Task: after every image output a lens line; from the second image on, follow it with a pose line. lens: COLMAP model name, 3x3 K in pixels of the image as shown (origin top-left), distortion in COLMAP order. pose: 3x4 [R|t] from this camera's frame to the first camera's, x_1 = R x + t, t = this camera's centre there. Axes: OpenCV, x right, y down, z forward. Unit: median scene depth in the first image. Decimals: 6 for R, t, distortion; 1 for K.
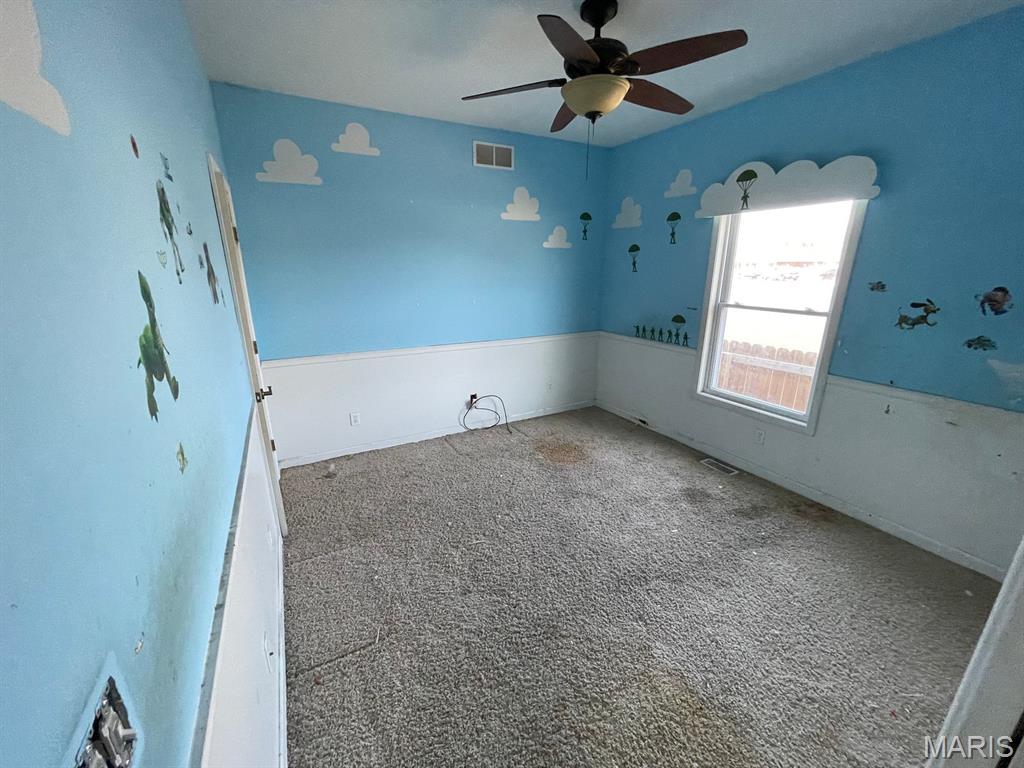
lens RADIAL K [[413.1, 0, 510.2], [0, 413.1, 384.9], [0, 0, 1]] dist [-0.001502, 0.001431]
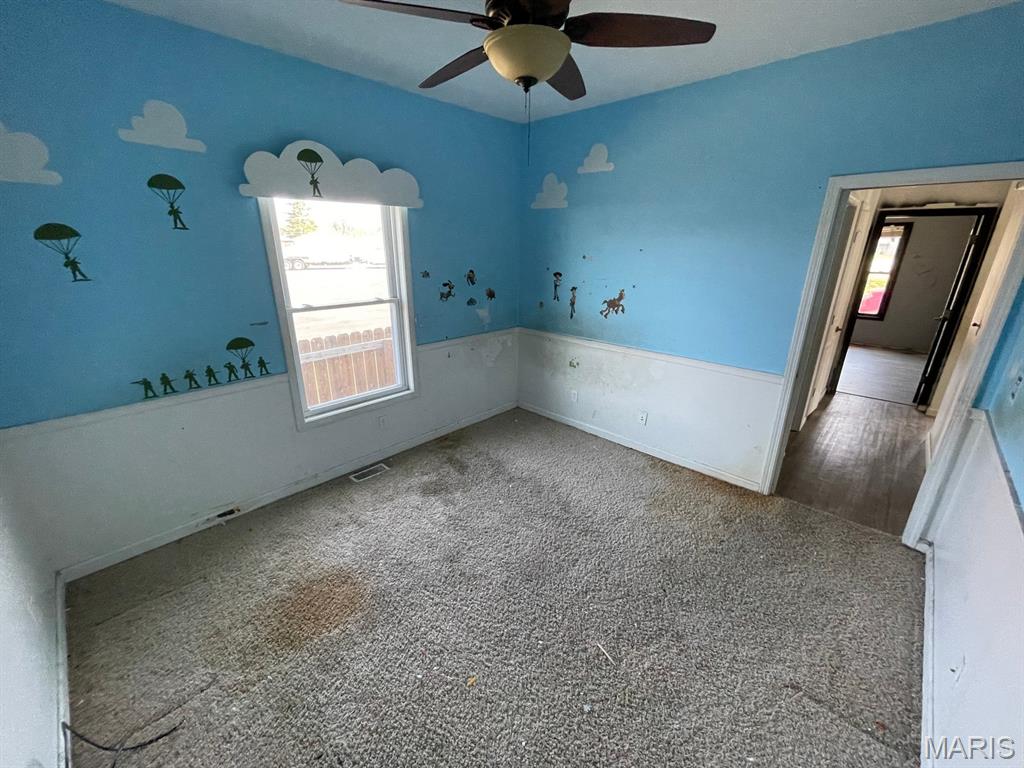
lens RADIAL K [[413.1, 0, 510.7], [0, 413.1, 388.0], [0, 0, 1]] dist [-0.001502, 0.001431]
pose [[-0.300236, -0.316912, 0.899681, -0.409882], [0.259848, 0.880349, 0.396817, -0.281484], [-0.917789, 0.352920, -0.181964, 0.837702]]
